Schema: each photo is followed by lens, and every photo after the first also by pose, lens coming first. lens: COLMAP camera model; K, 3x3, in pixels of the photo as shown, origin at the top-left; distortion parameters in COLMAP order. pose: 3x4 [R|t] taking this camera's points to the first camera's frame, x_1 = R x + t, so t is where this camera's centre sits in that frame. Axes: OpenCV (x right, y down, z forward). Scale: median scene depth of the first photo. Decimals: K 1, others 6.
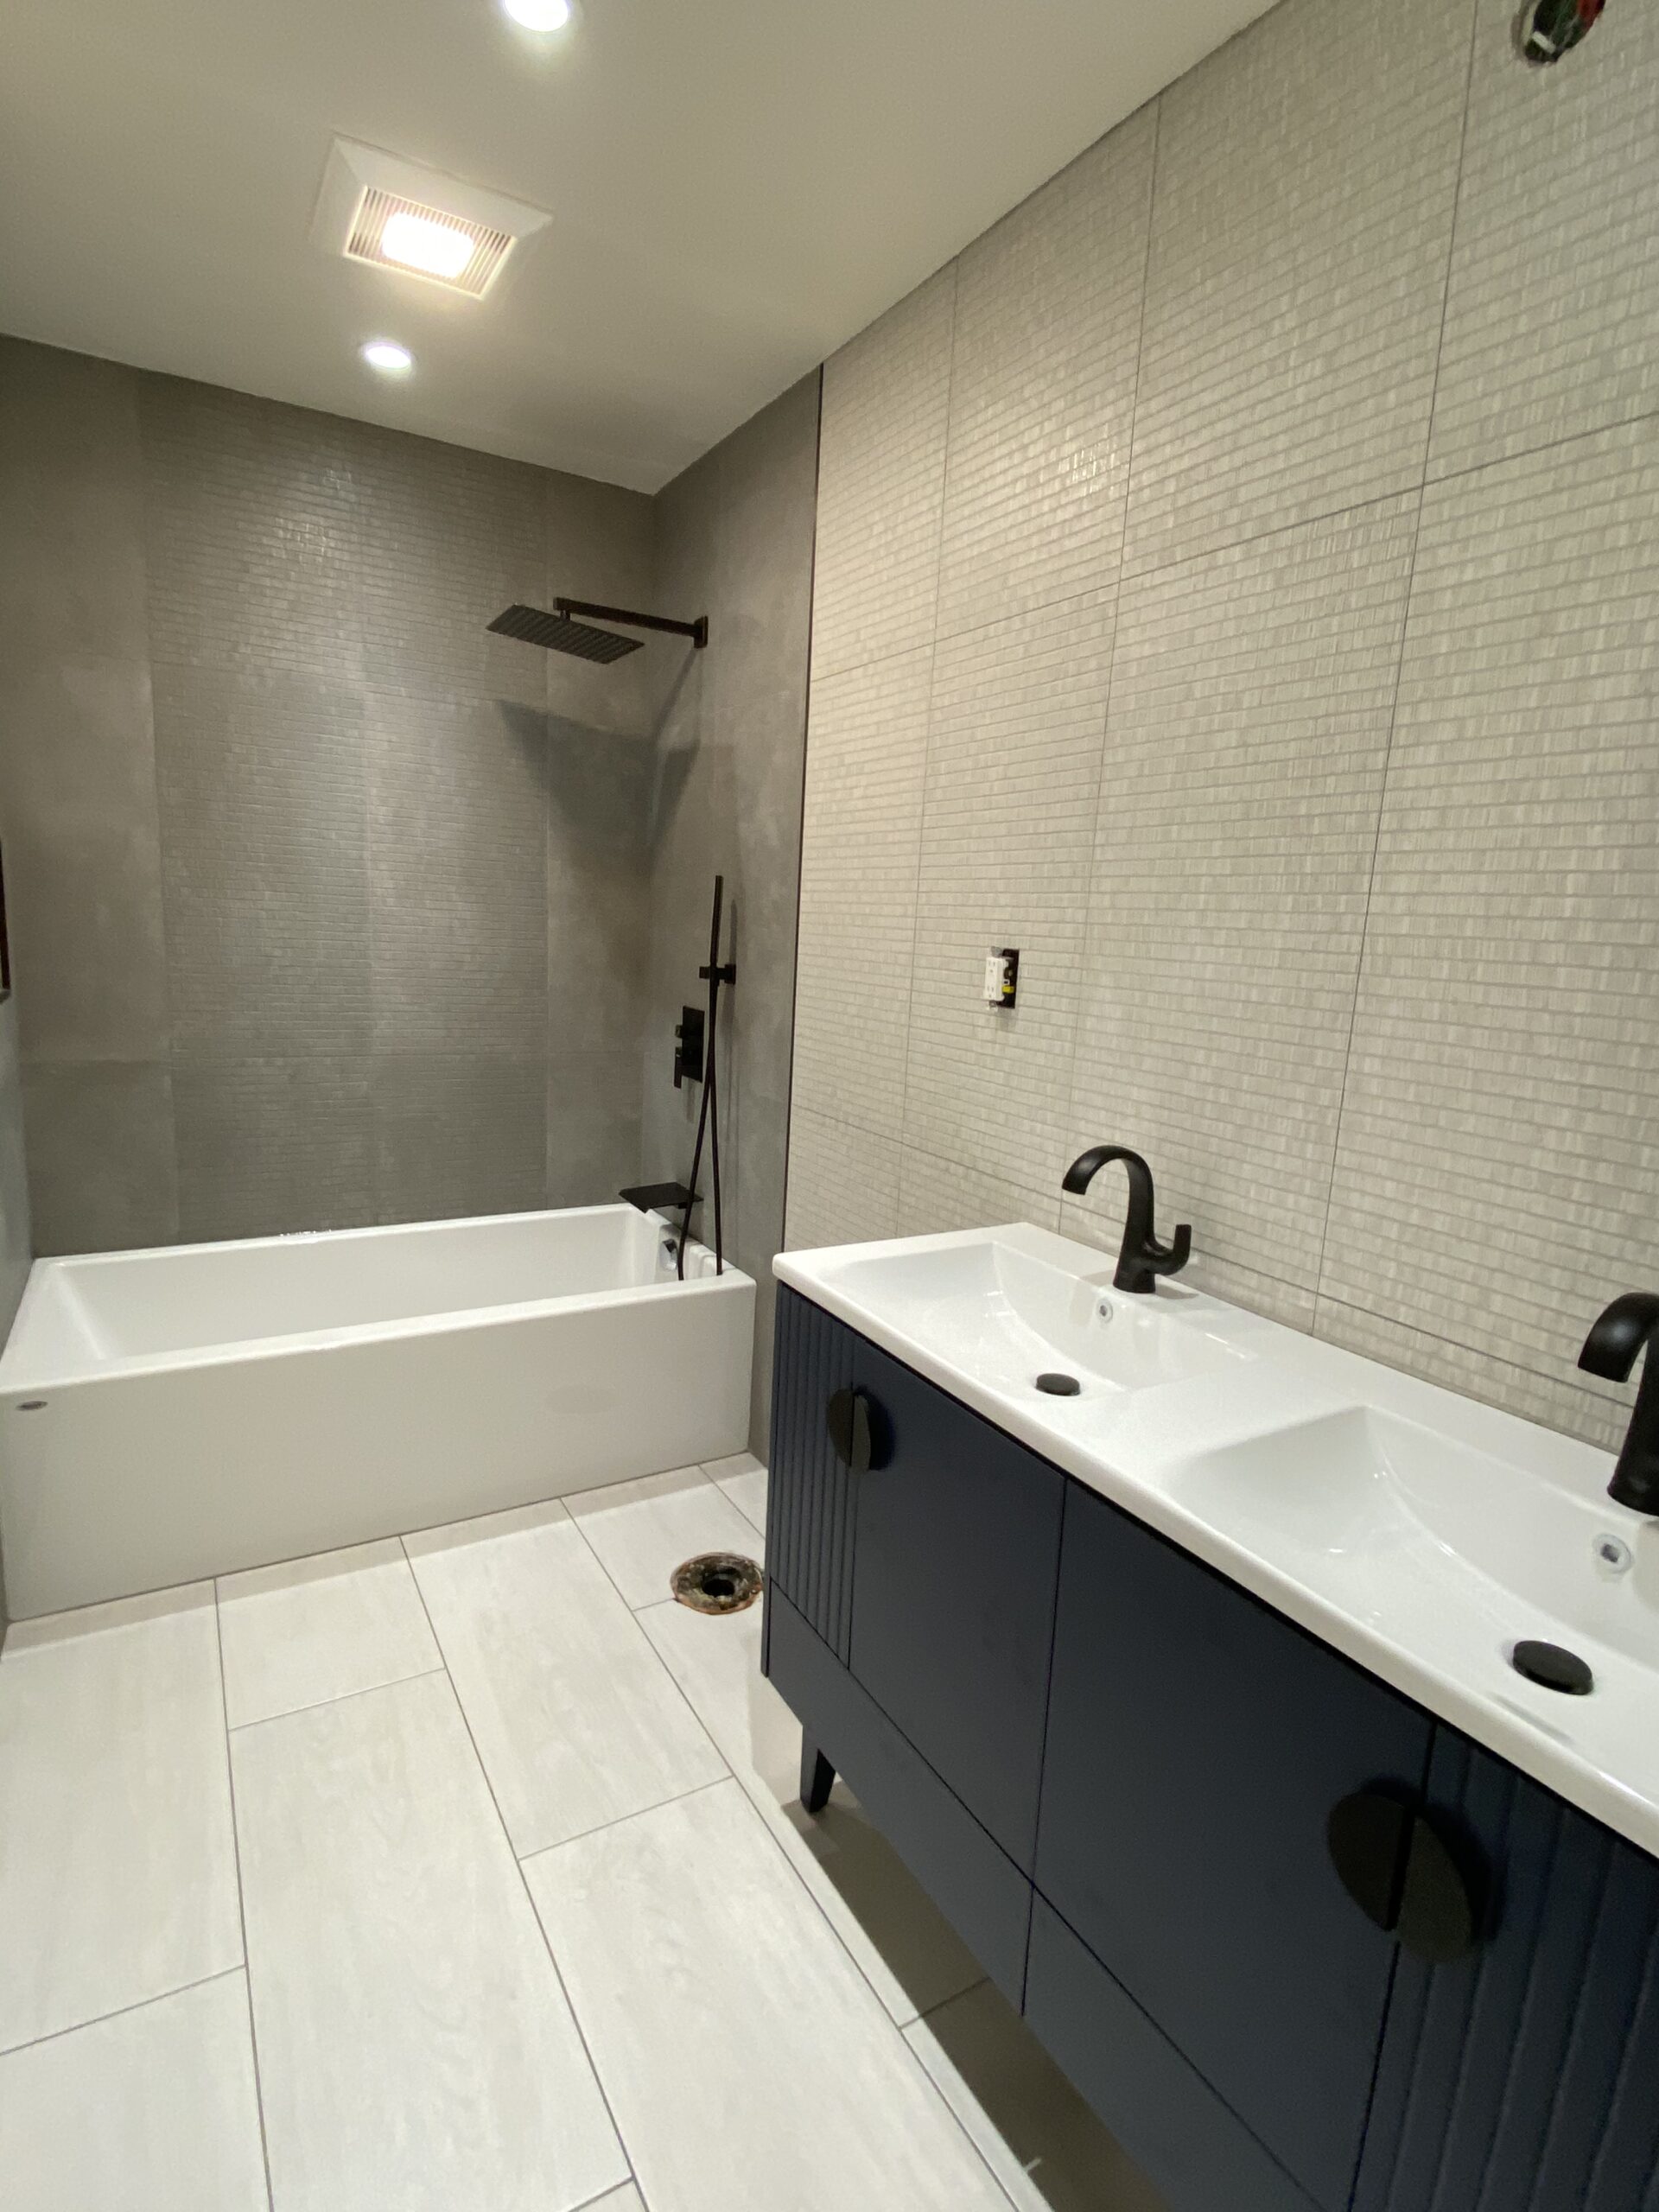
lens RADIAL K [[1105.9, 0, 834.3], [0, 1105.9, 1108.1], [0, 0, 1]] dist [0.022210, -0.025664]
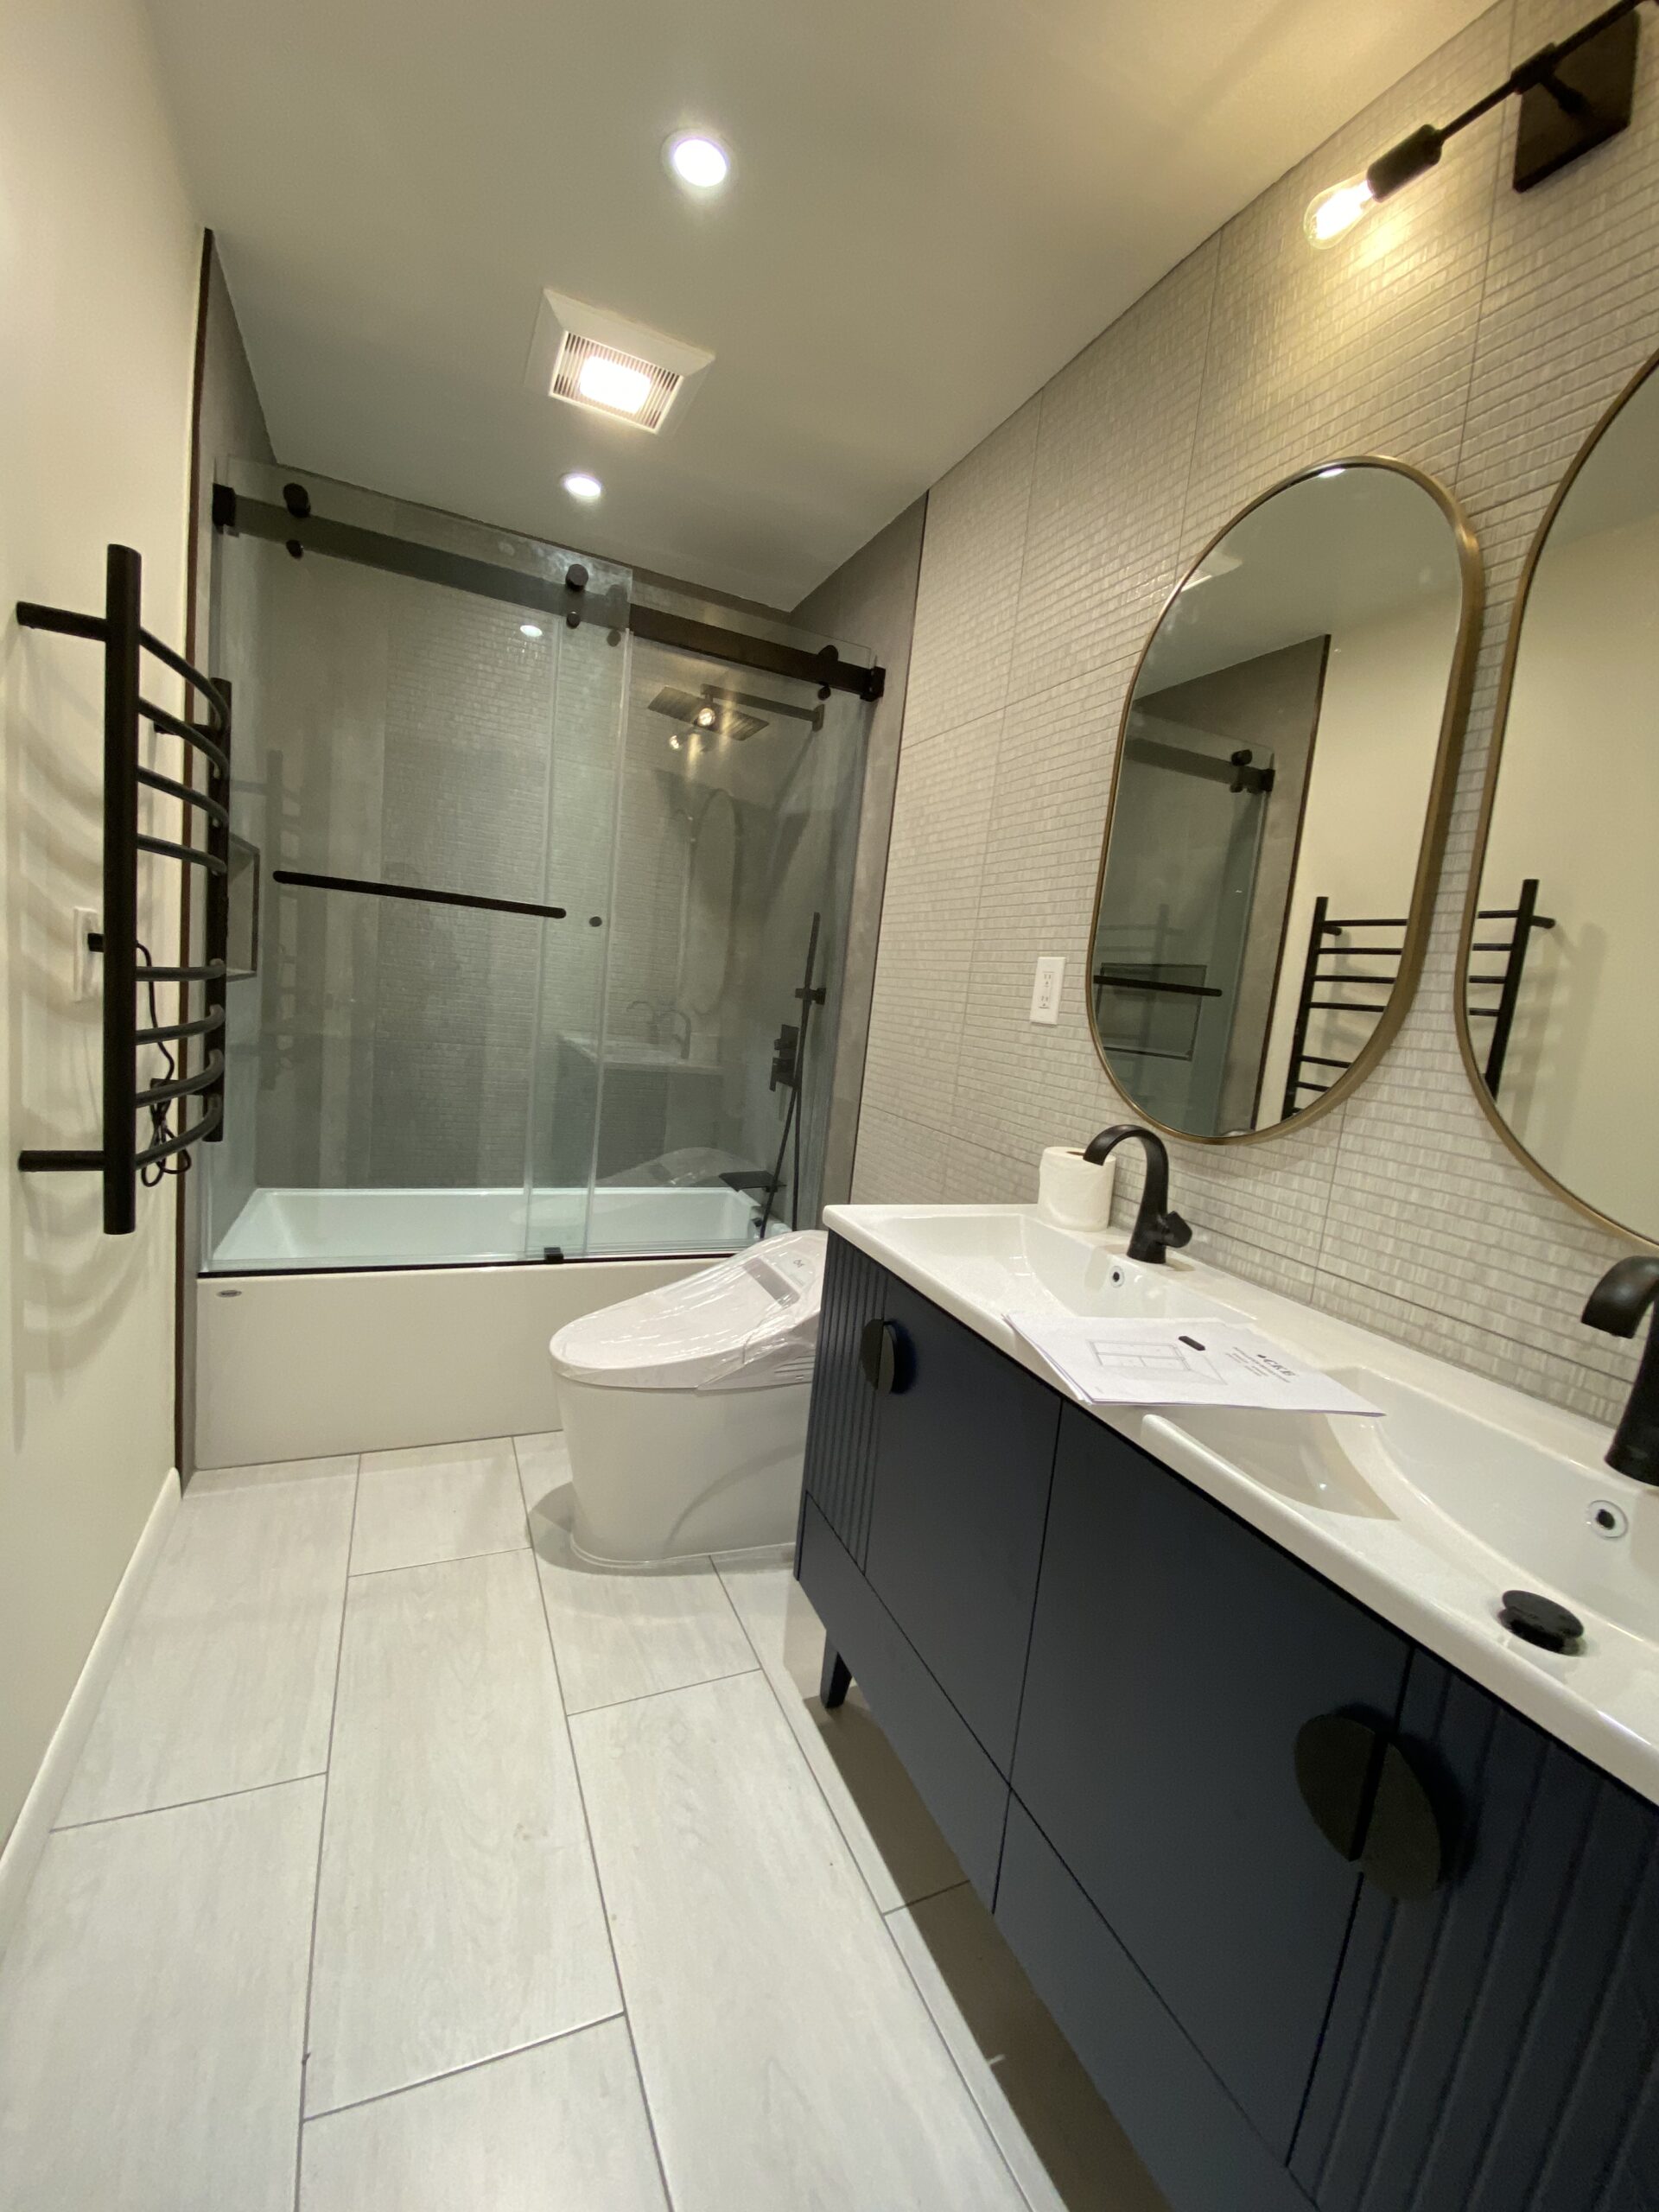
lens RADIAL K [[897.7, 0, 829.5], [0, 897.7, 1106.0], [0, 0, 1]] dist [0.028207, -0.026101]
pose [[0.992623, 0.067606, -0.100644, 0.032602], [-0.072680, 0.996217, -0.047627, 0.065840], [0.097044, 0.054591, 0.993782, 0.055187]]
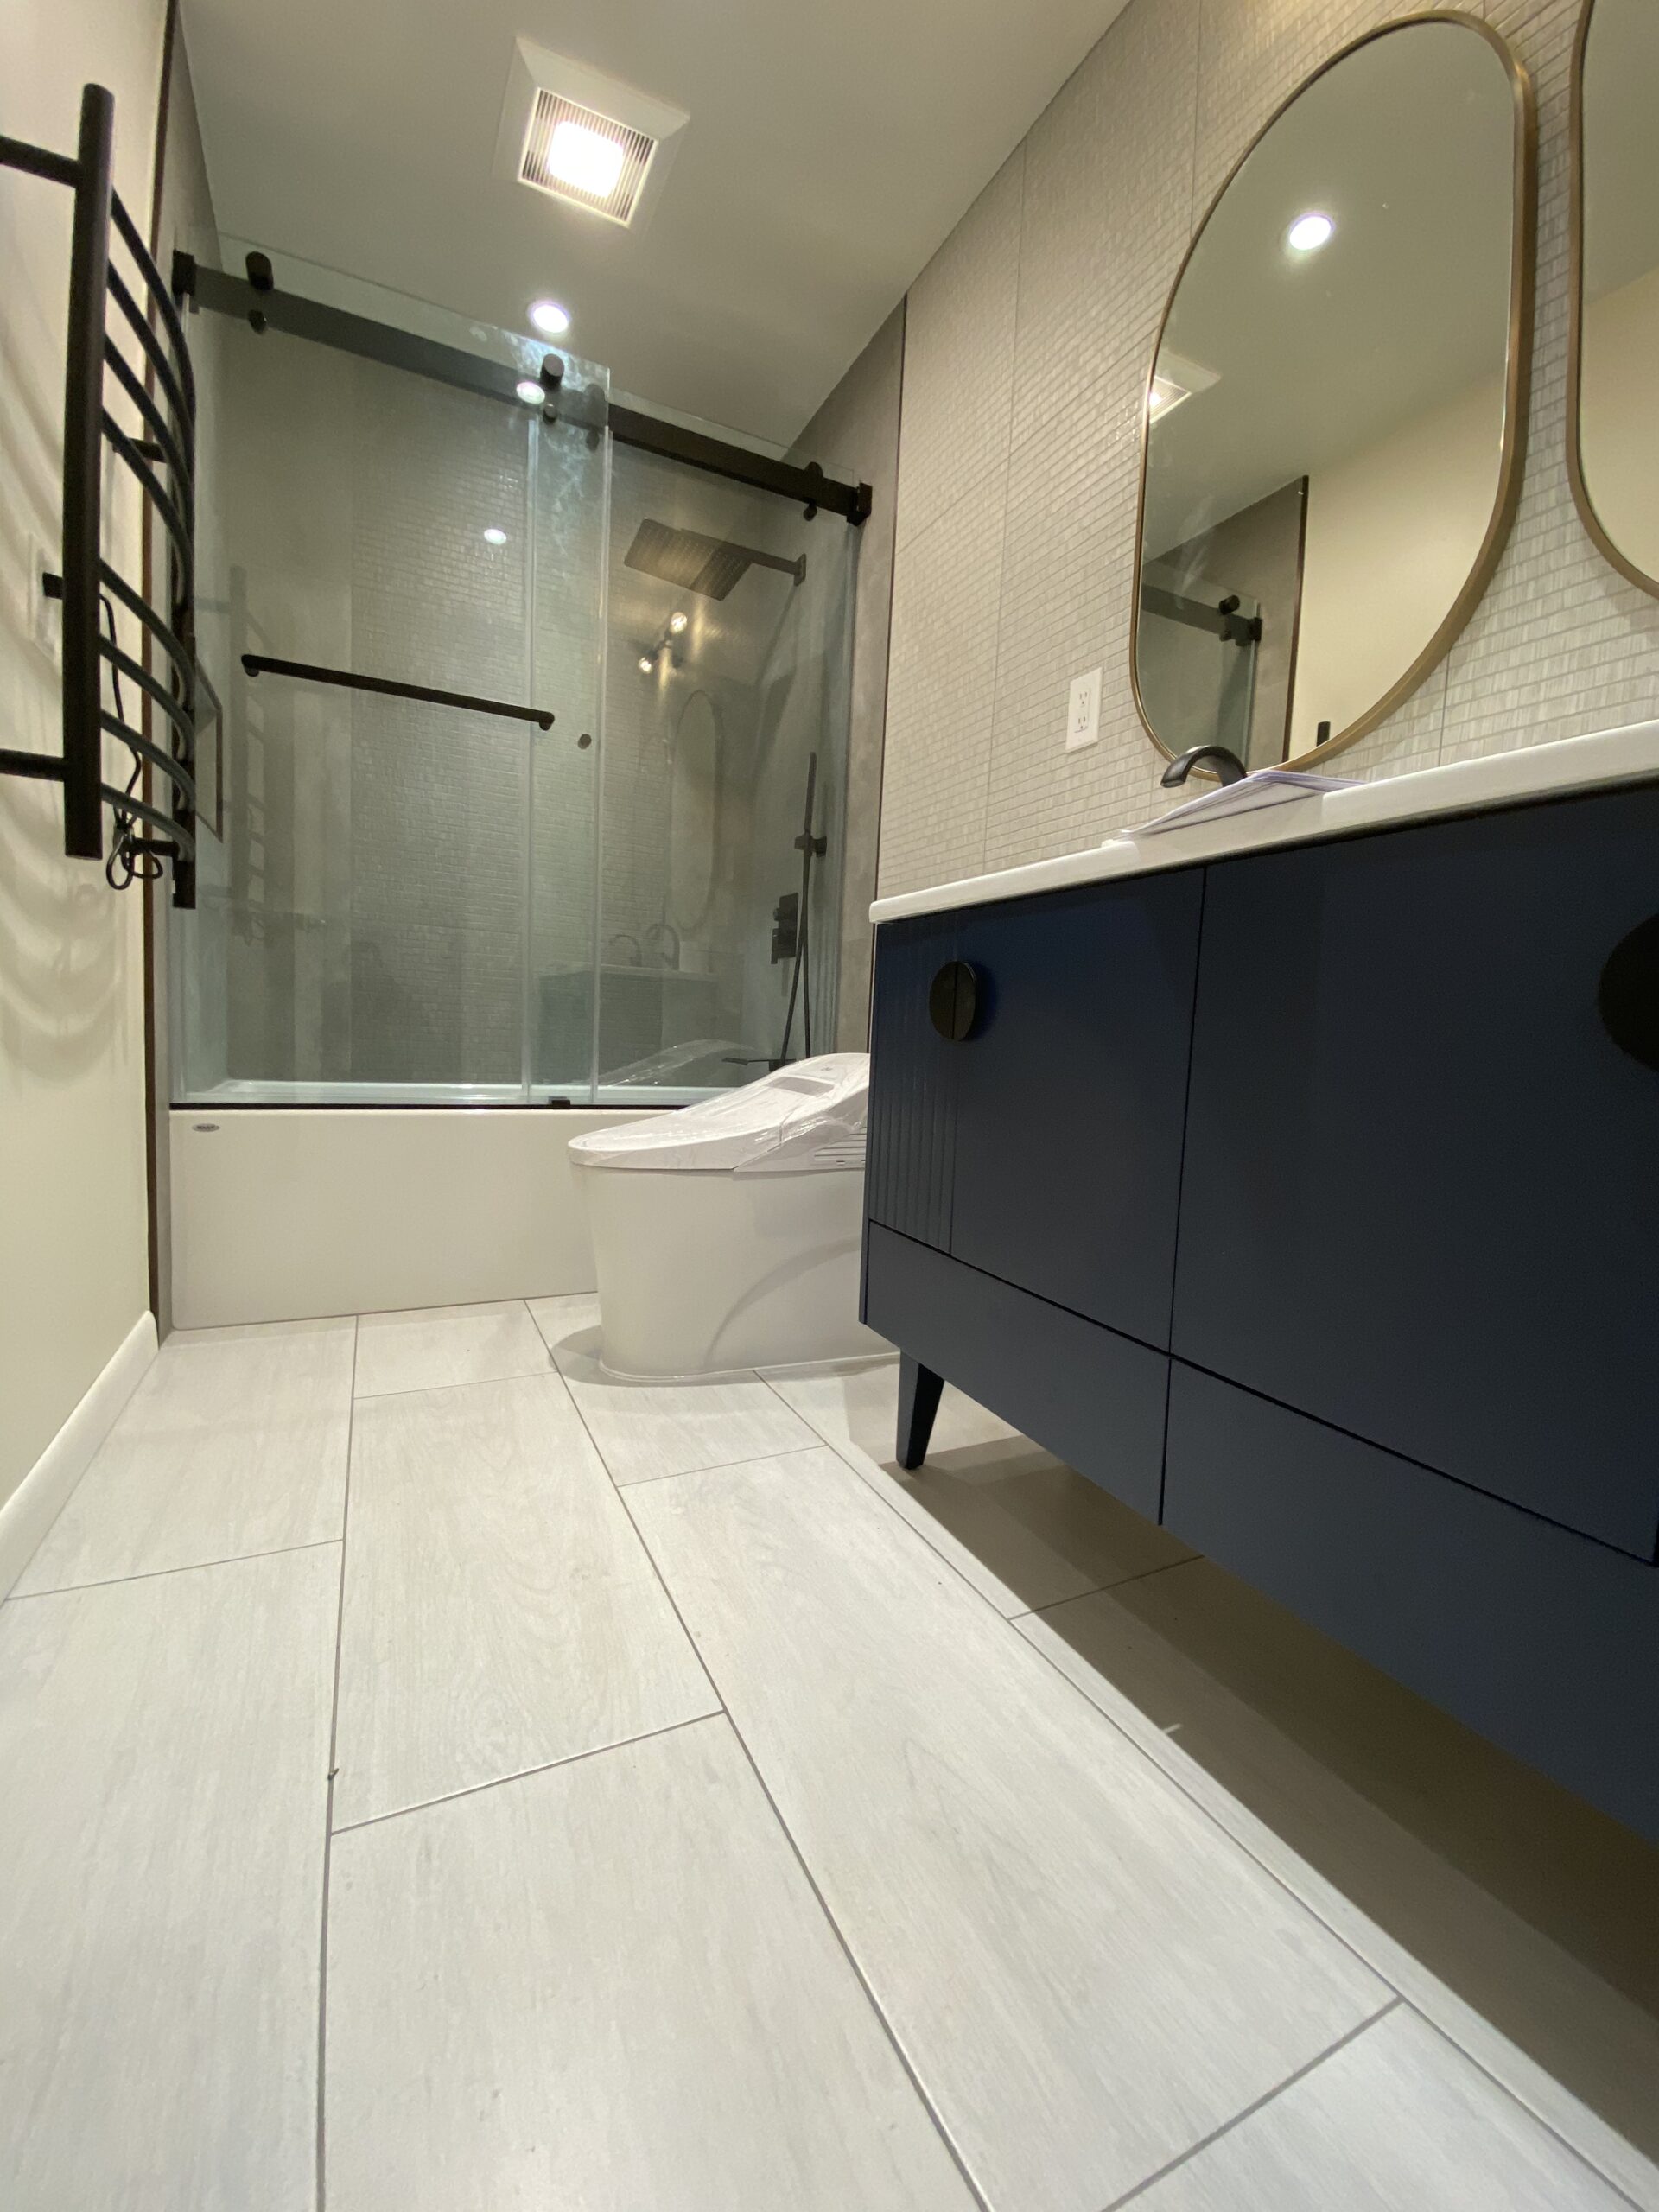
lens RADIAL K [[900.8, 0, 828.9], [0, 900.8, 1117.8], [0, 0, 1]] dist [0.011424, -0.015422]
pose [[0.997440, 0.001288, -0.071502, -0.029593], [-0.007957, 0.995628, -0.093072, 0.368614], [0.071069, 0.093403, 0.993089, 0.146983]]
